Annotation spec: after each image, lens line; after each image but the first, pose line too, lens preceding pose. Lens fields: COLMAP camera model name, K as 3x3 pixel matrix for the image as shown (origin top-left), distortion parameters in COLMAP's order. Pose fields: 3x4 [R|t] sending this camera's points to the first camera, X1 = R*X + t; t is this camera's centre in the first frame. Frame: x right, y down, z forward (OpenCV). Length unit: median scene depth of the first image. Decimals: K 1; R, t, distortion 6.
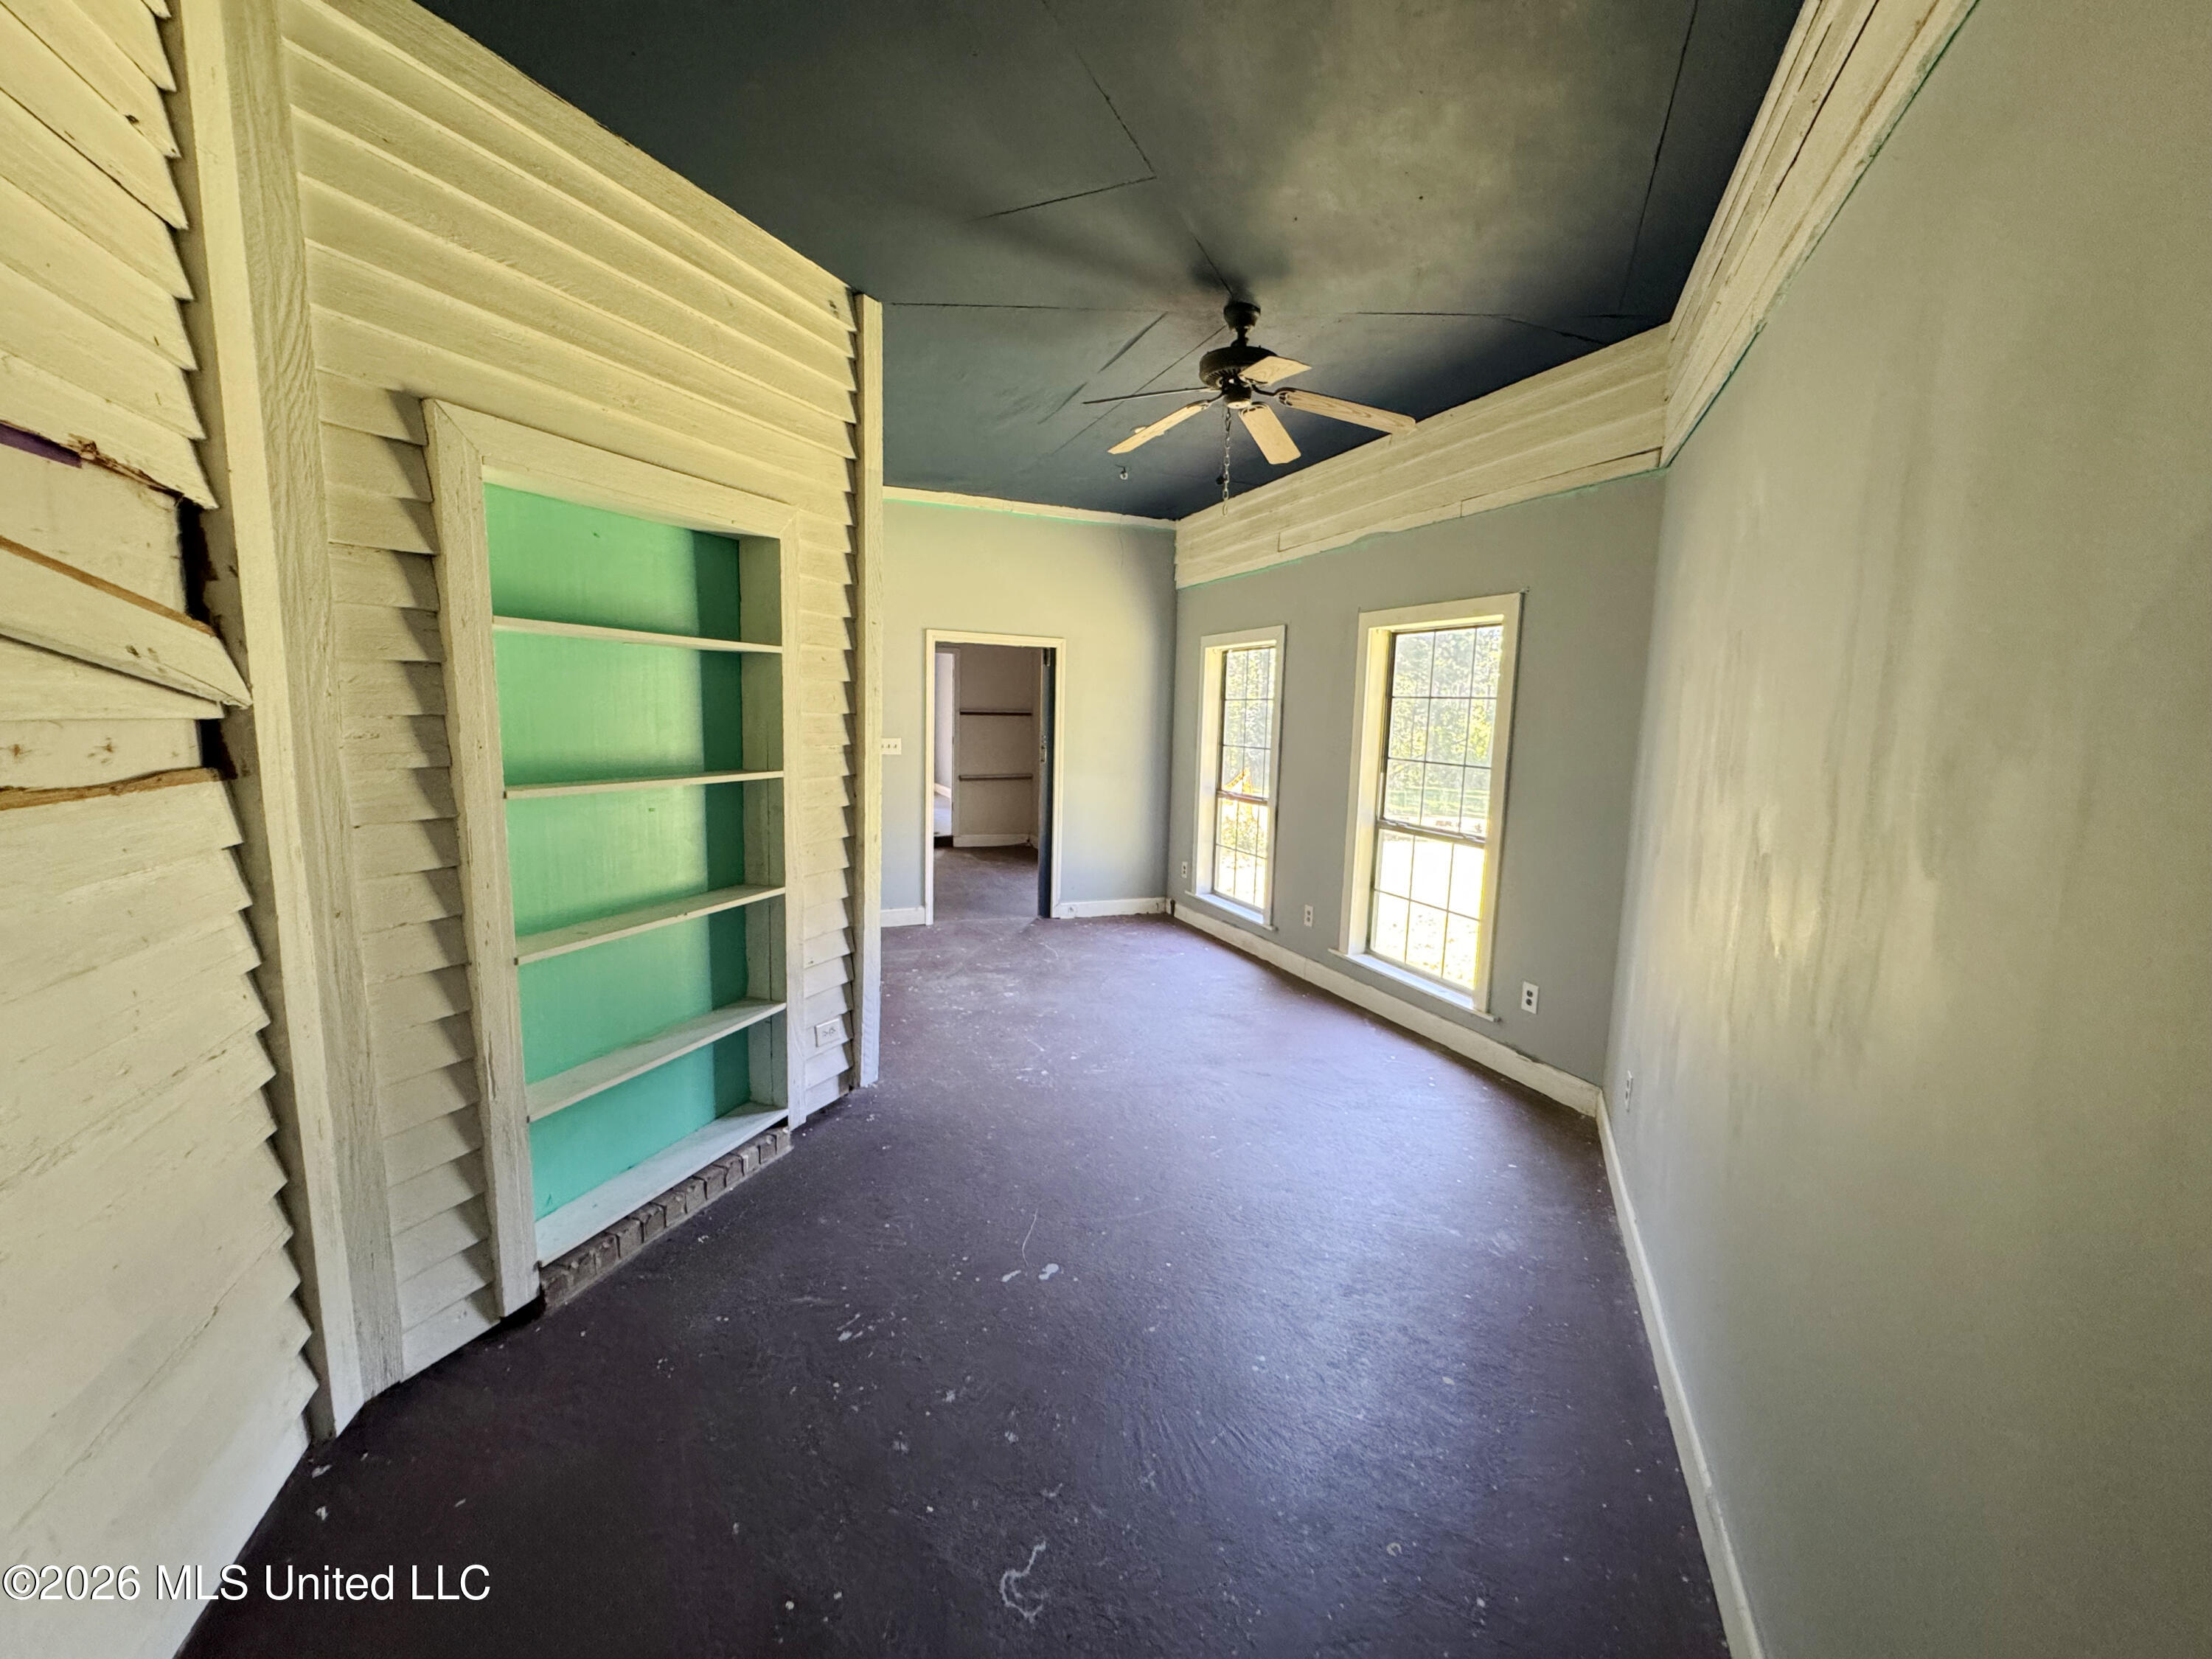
lens RADIAL K [[889.5, 0, 1104.4], [0, 889.5, 828.0], [0, 0, 1]] dist [-0.002165, 0.000315]
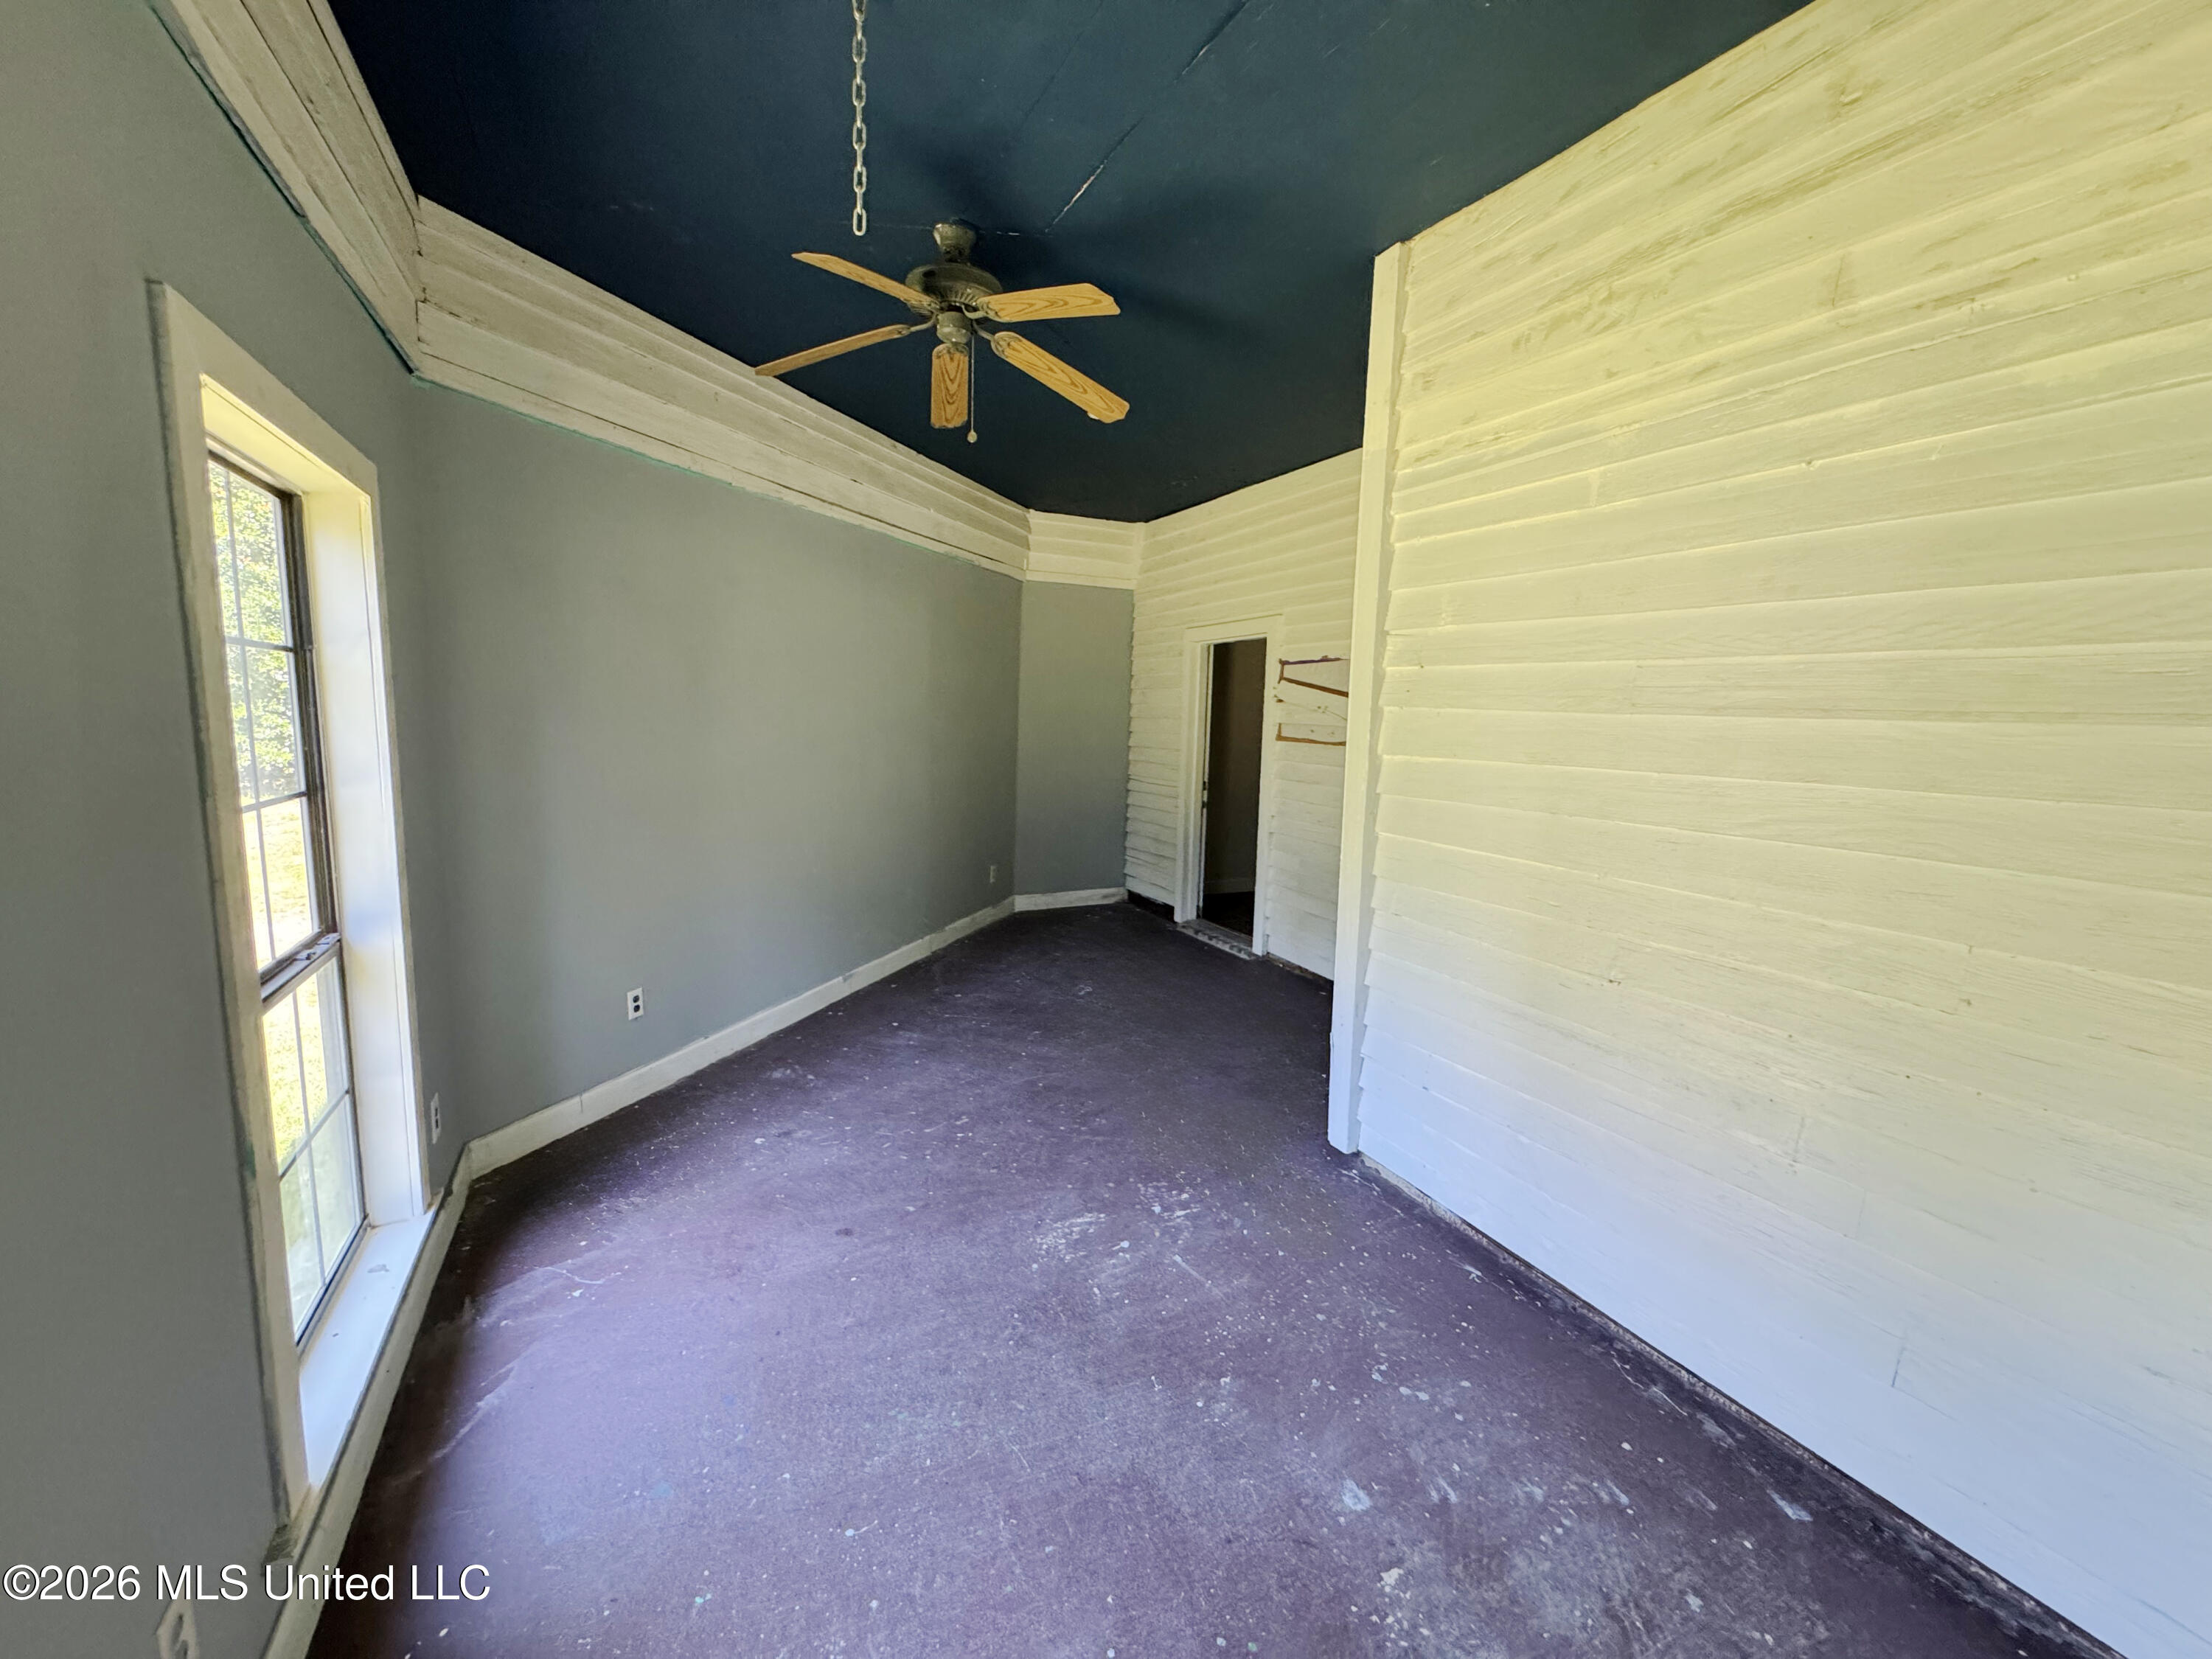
lens RADIAL K [[889.5, 0, 1104.4], [0, 889.5, 828.0], [0, 0, 1]] dist [-0.002165, 0.000315]
pose [[-0.996183, -0.037229, -0.078952, 0.038572], [-0.056648, 0.963878, 0.260250, -0.184230], [0.066411, 0.263729, -0.962308, 1.366423]]
